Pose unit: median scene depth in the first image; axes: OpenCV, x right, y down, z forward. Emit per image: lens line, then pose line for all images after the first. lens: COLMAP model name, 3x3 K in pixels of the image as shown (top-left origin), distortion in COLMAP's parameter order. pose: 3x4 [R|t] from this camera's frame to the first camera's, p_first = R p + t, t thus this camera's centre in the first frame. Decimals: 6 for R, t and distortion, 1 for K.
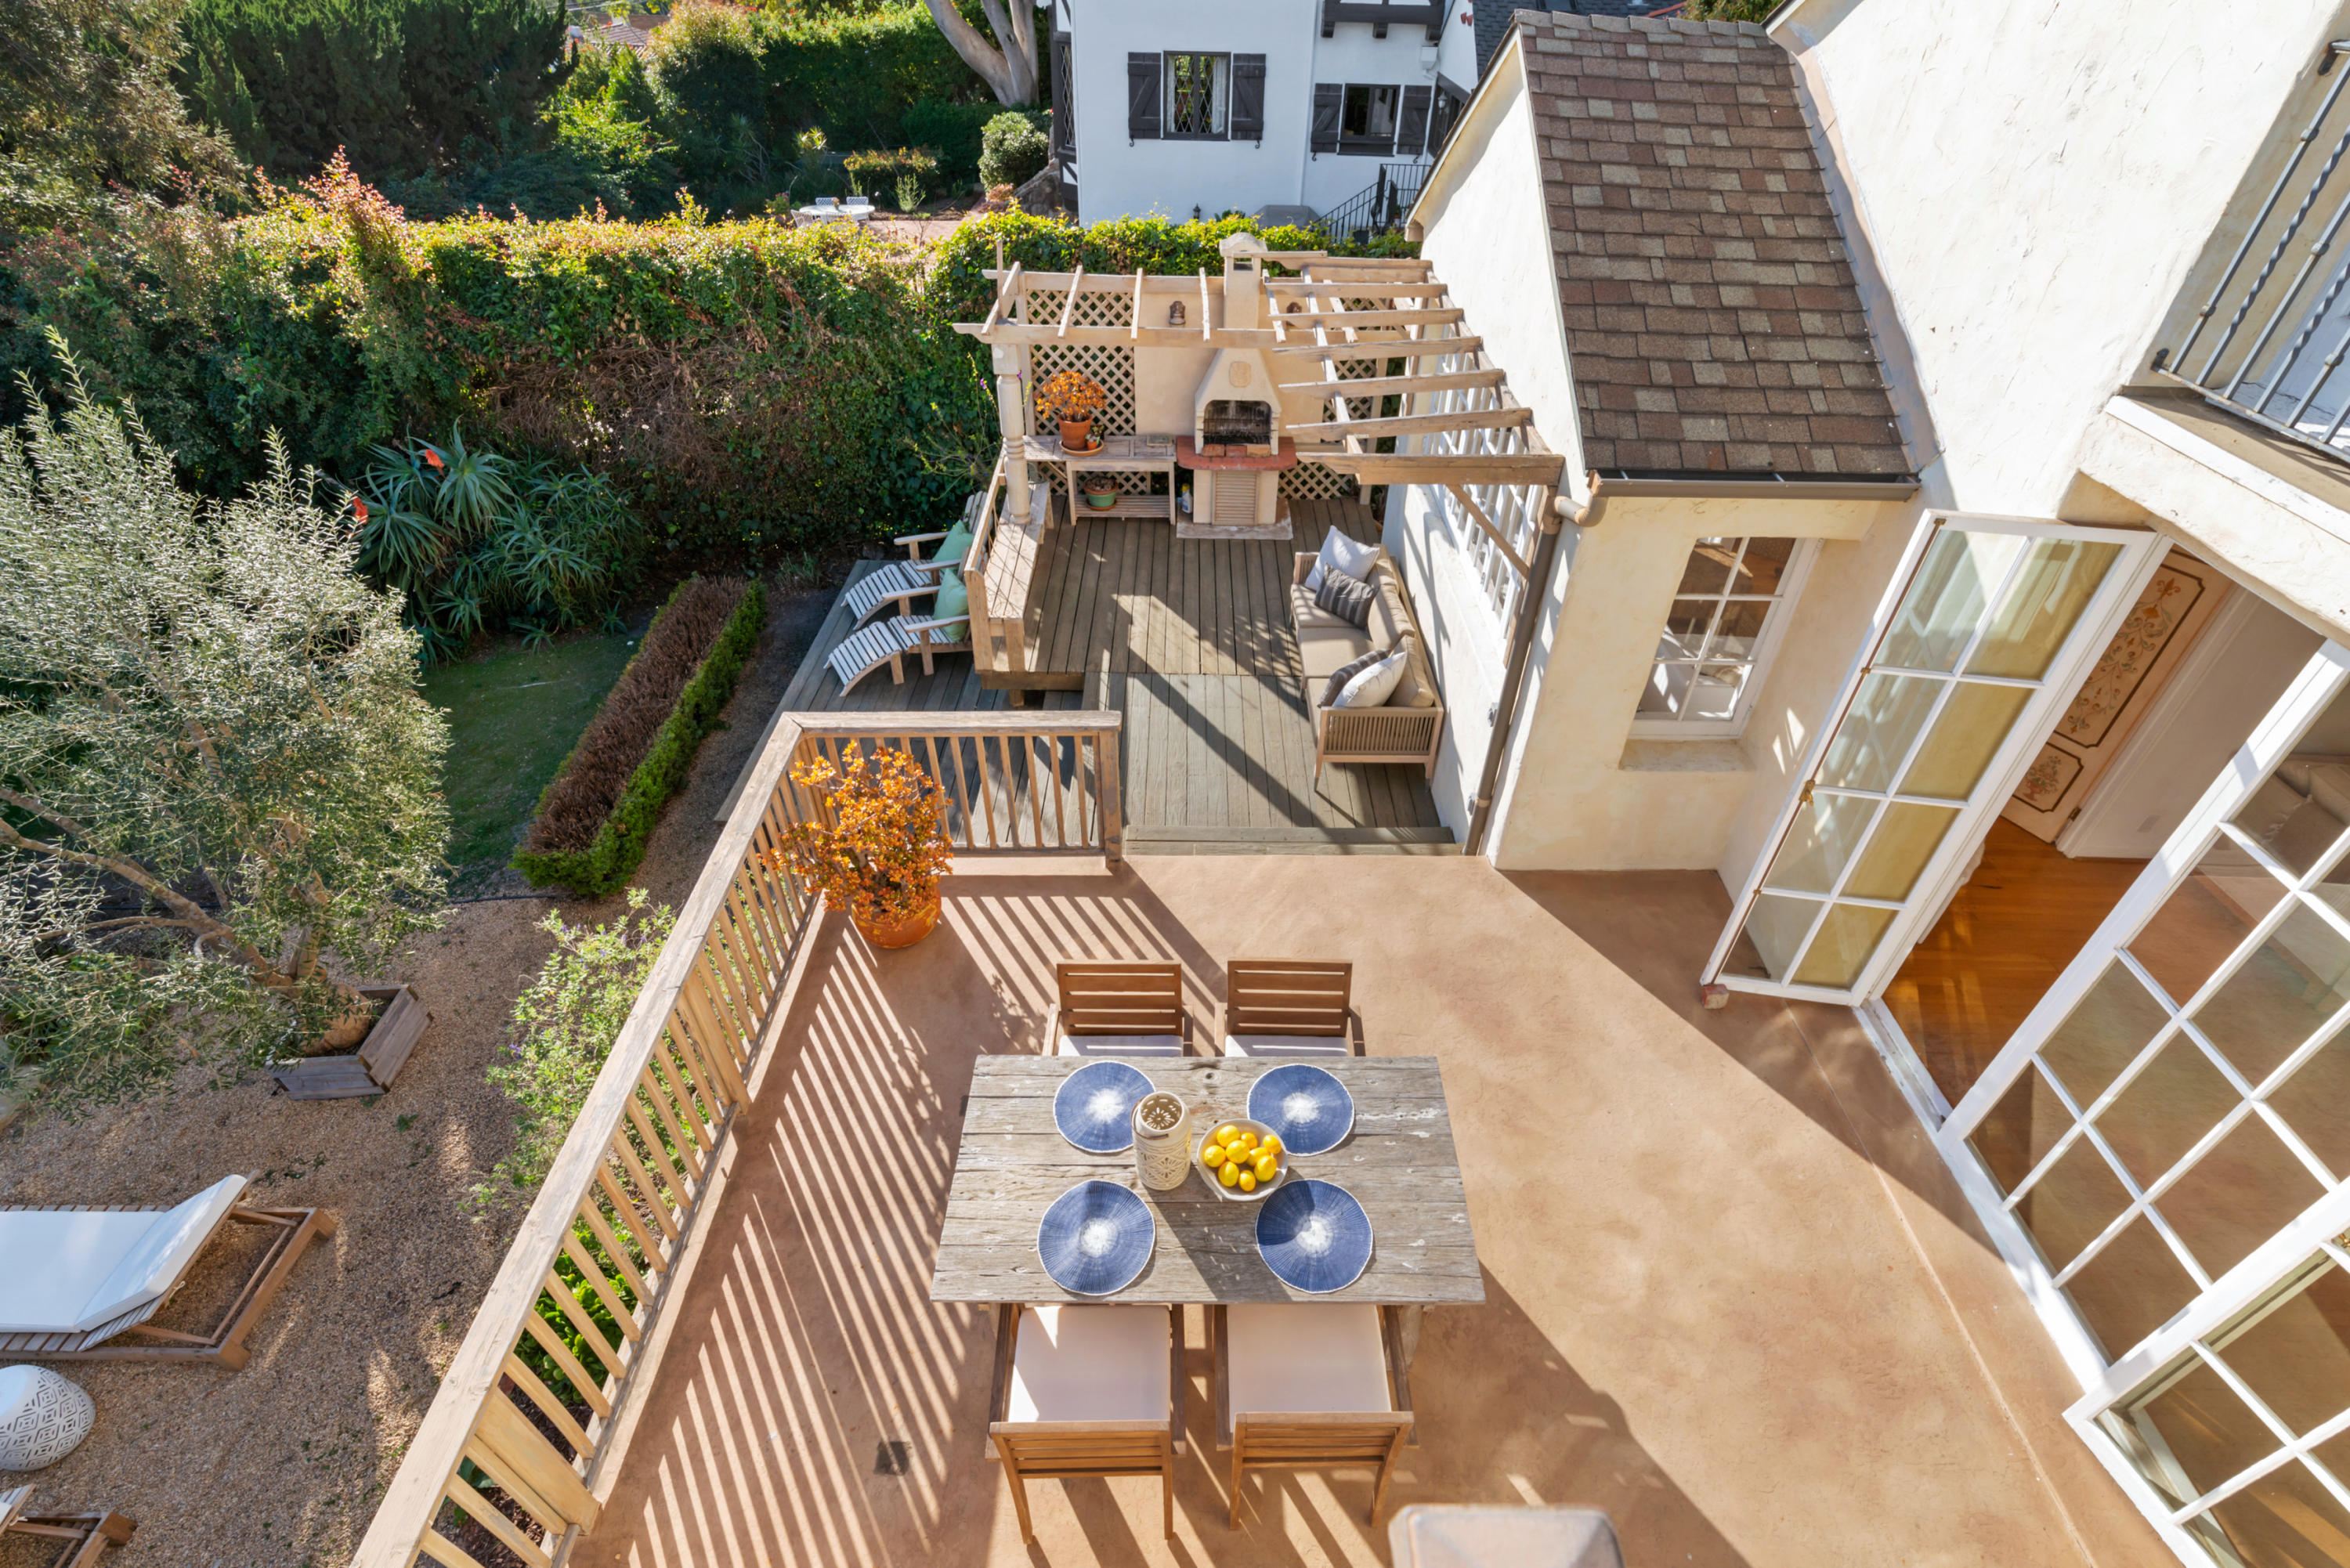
lens RADIAL K [[1074.1, 0, 1175.0], [0, 1074.1, 784.0], [0, 0, 1]] dist [0.000165, -0.000118]
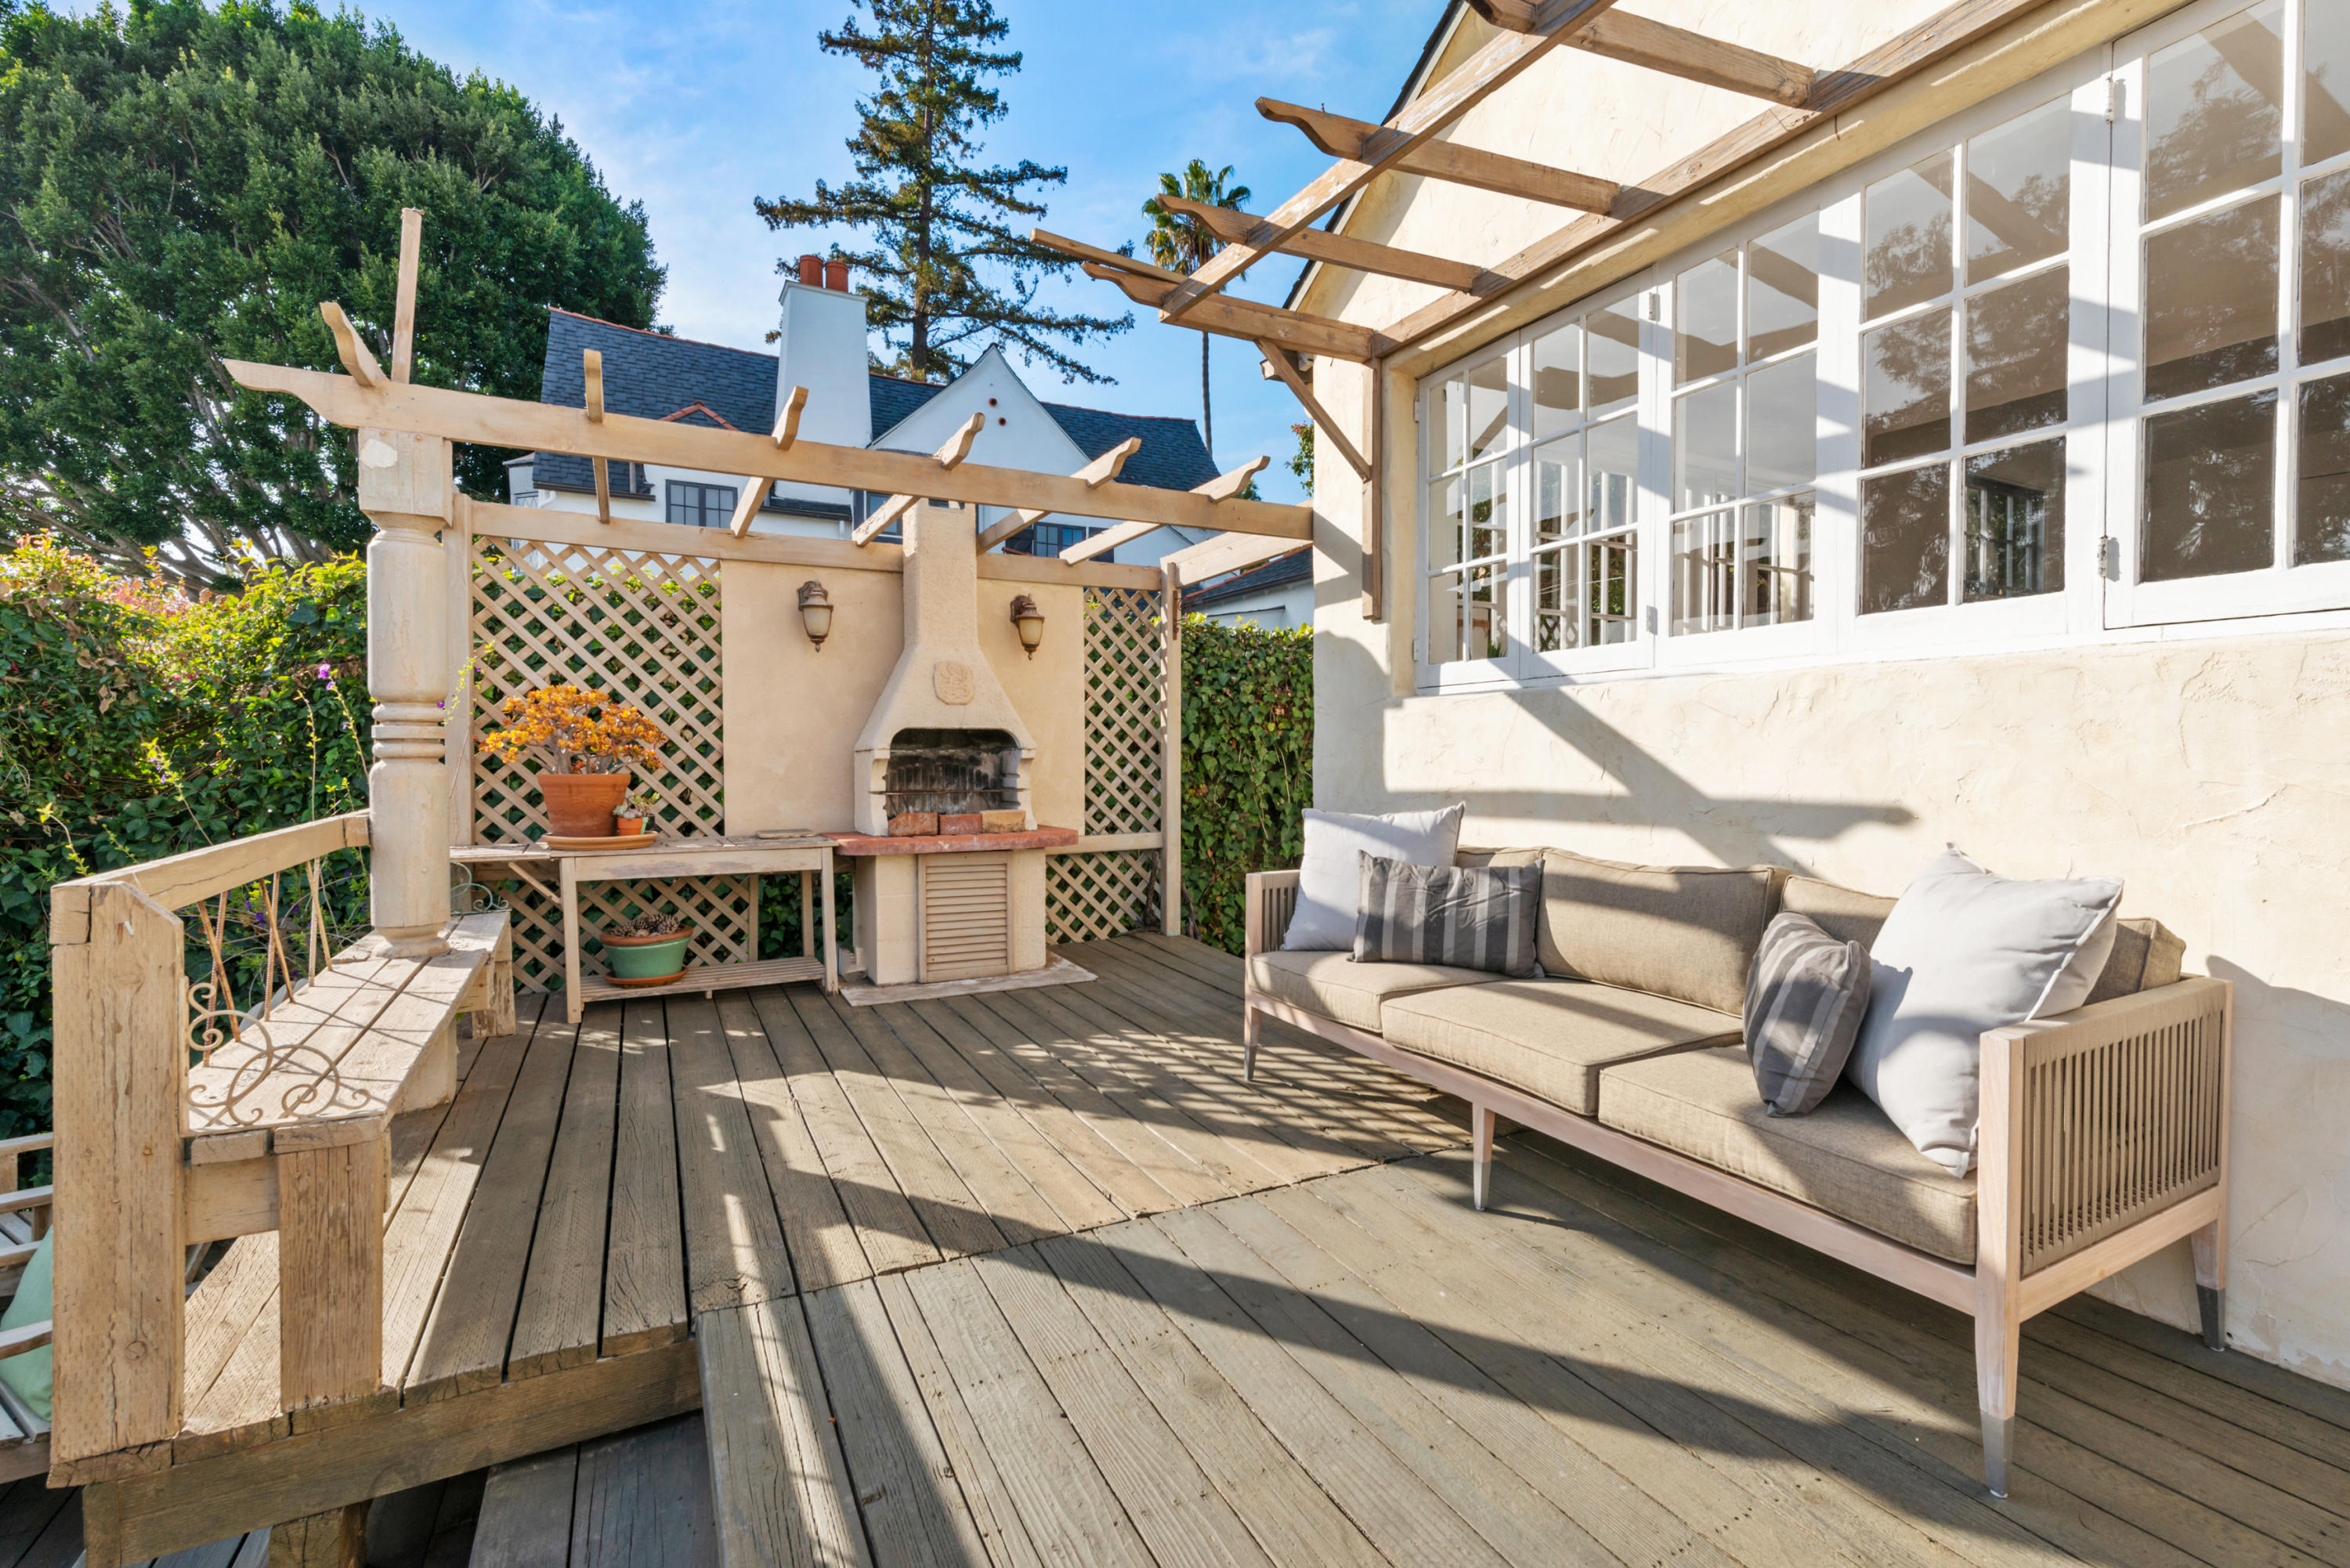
lens RADIAL K [[1046.1, 0, 1225.8], [0, 1046.1, 755.6], [0, 0, 1]] dist [-0.000077, -0.000435]
pose [[0.866541, -0.013373, 0.498927, -0.077145], [0.318023, 0.785229, -0.531298, -0.035436], [-0.384666, 0.619061, 0.684686, 0.583831]]
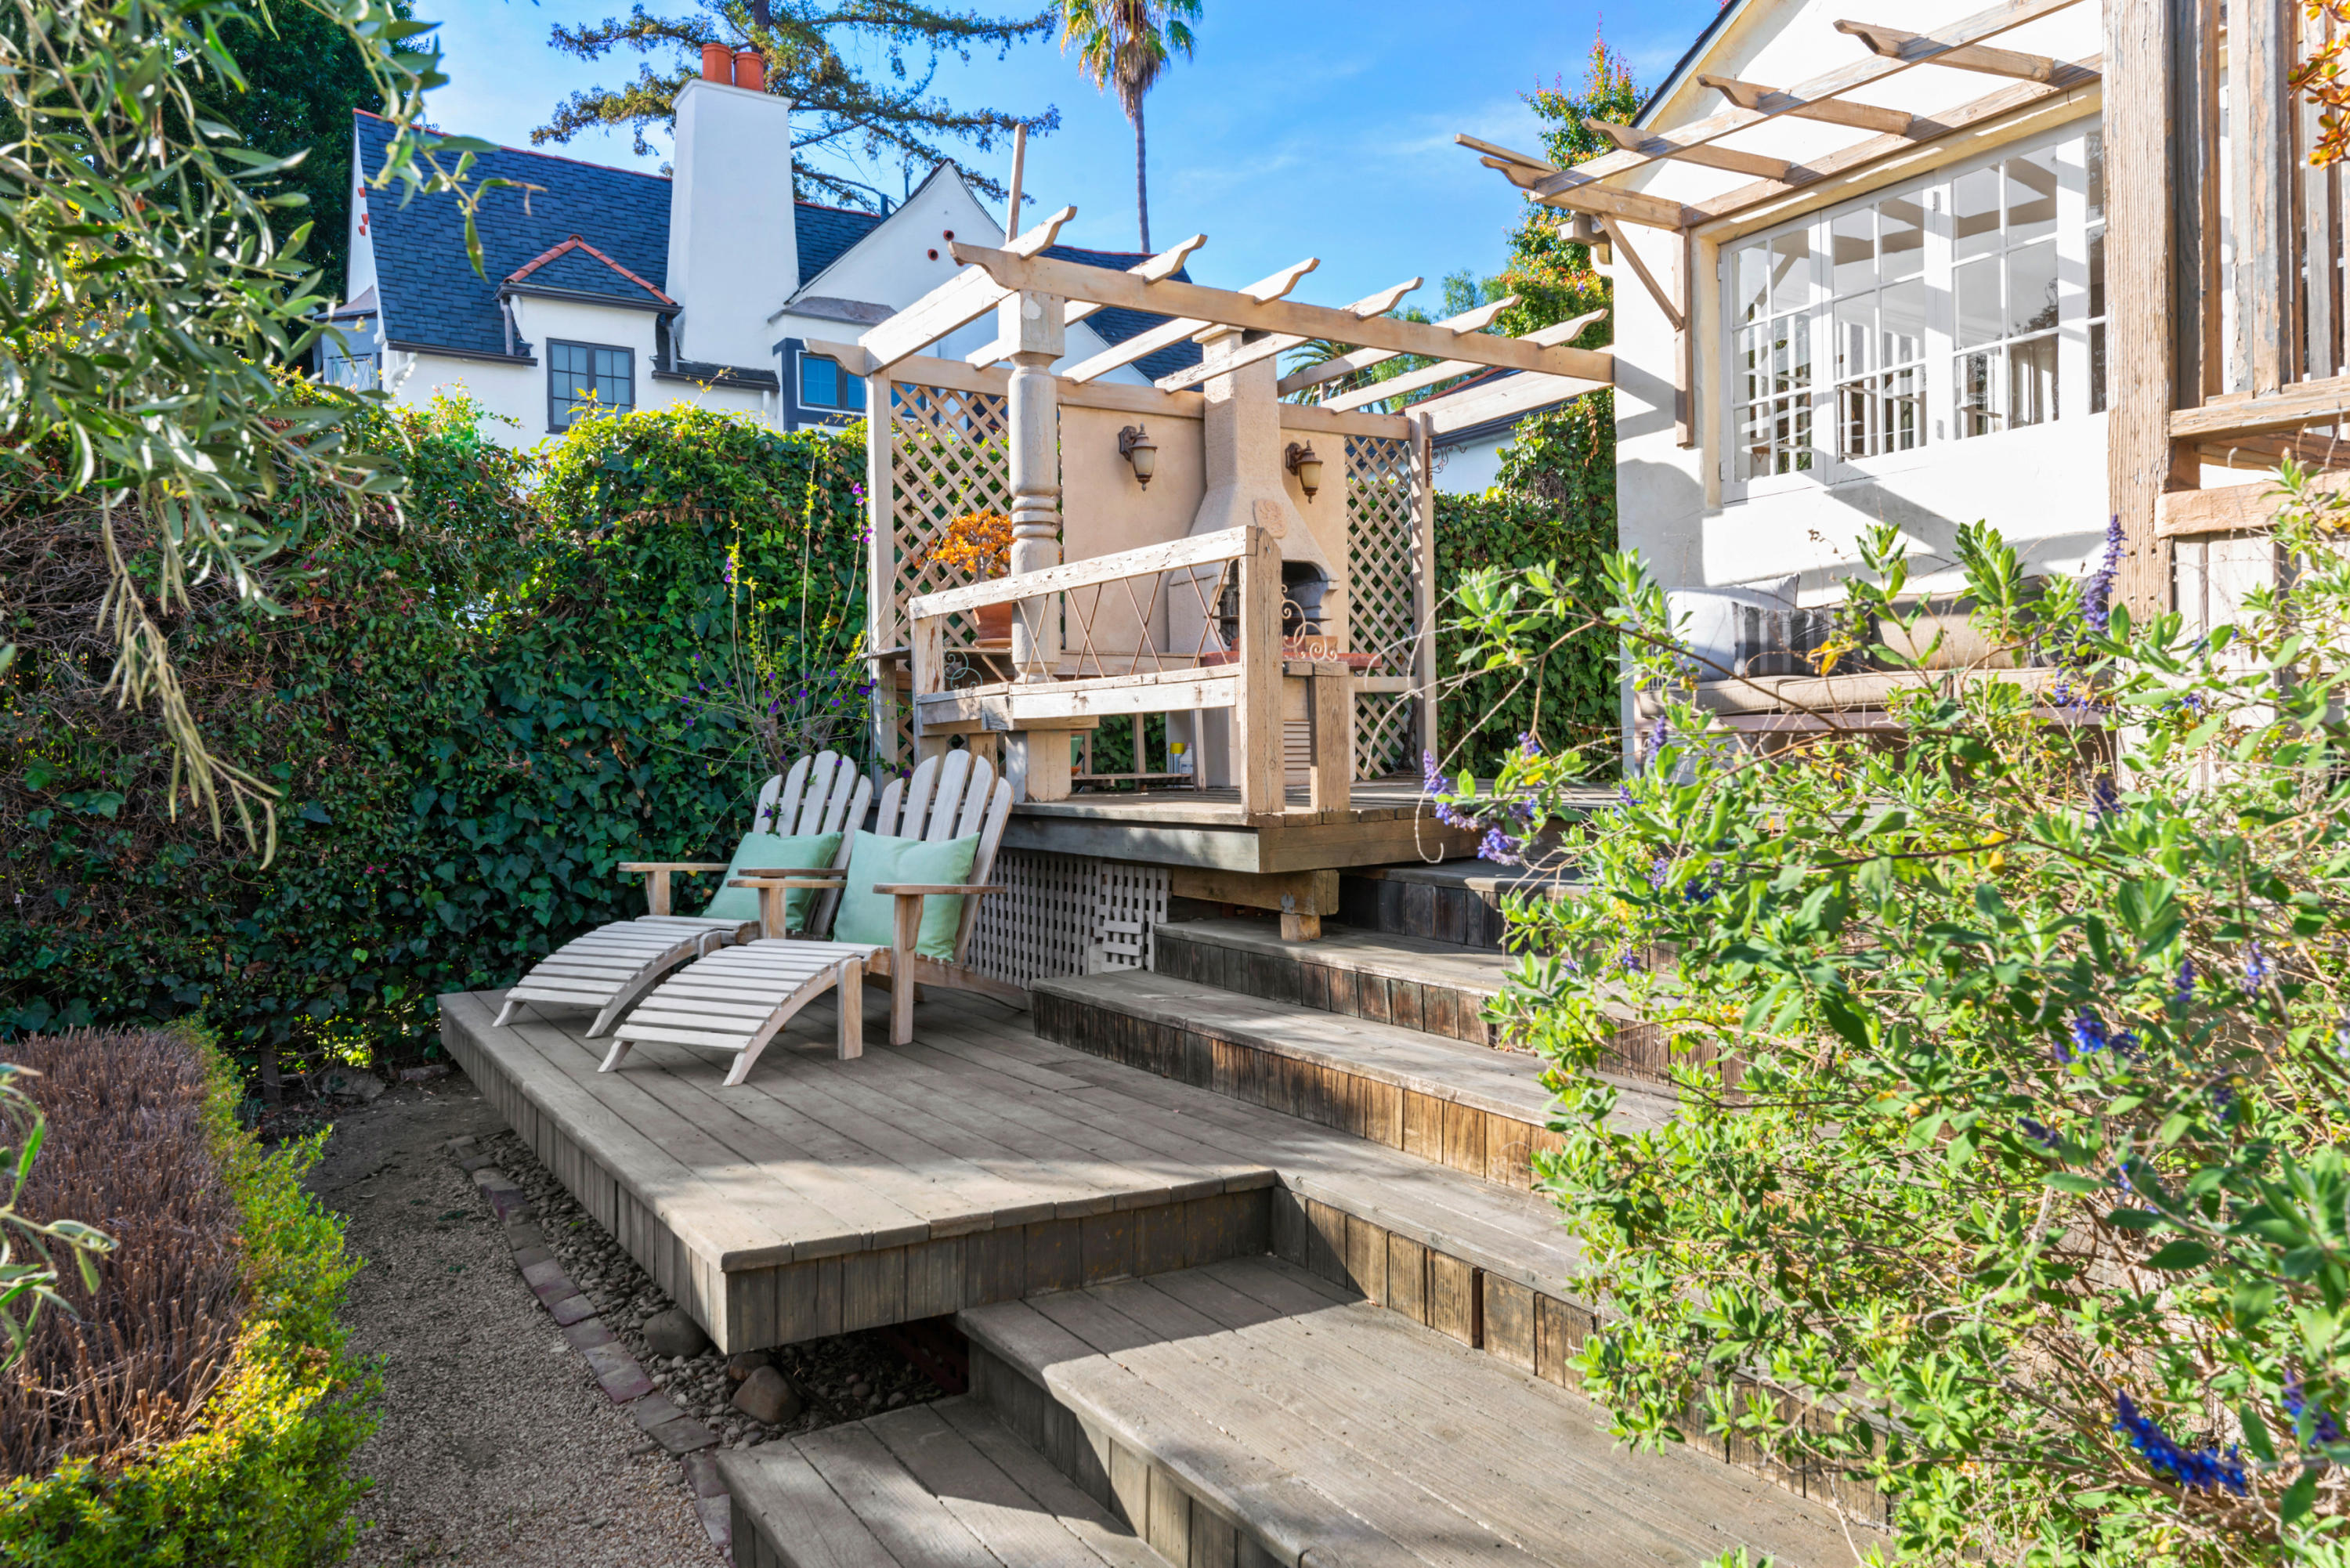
lens RADIAL K [[1657.9, 0, 1170.0], [0, 1657.9, 741.1], [0, 0, 1]] dist [0.002152, 0.001515]
pose [[0.836905, -0.017632, 0.547064, -0.449335], [0.361621, 0.768092, -0.528456, 0.150776], [-0.410877, 0.640097, 0.649196, 0.494673]]
